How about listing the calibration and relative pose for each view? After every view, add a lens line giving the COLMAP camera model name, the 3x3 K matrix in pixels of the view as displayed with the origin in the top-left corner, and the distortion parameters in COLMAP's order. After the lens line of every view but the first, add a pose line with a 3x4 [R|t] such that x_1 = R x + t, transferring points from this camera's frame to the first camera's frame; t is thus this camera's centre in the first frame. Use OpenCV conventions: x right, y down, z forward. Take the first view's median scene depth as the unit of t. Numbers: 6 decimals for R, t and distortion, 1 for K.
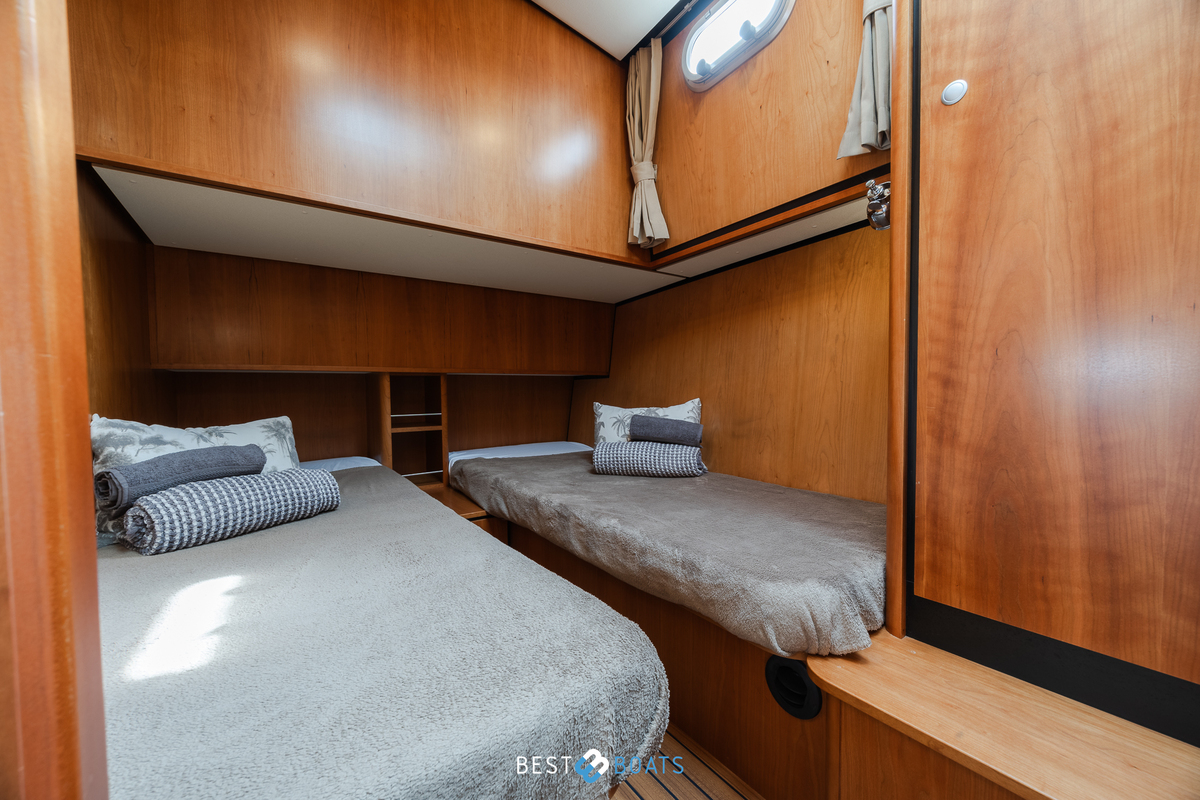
lens RADIAL K [[458.6, 0, 598.8], [0, 458.6, 402.1], [0, 0, 1]] dist [-0.003277, 0.000225]
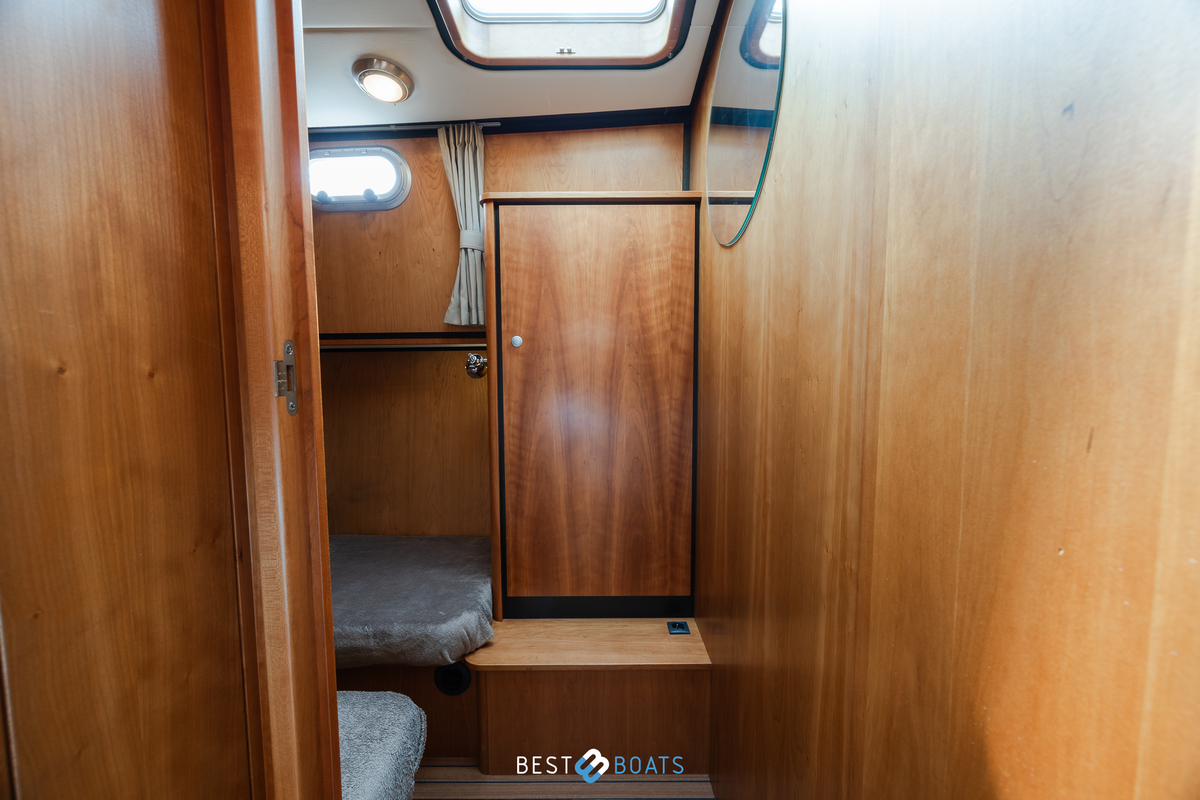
lens RADIAL K [[458.6, 0, 598.4], [0, 458.6, 400.9], [0, 0, 1]] dist [-0.003277, 0.000225]
pose [[0.585459, -0.050862, 0.809105, -0.614267], [0.026937, 0.998699, 0.043289, -0.483617], [-0.810254, -0.003549, 0.586068, -0.434728]]
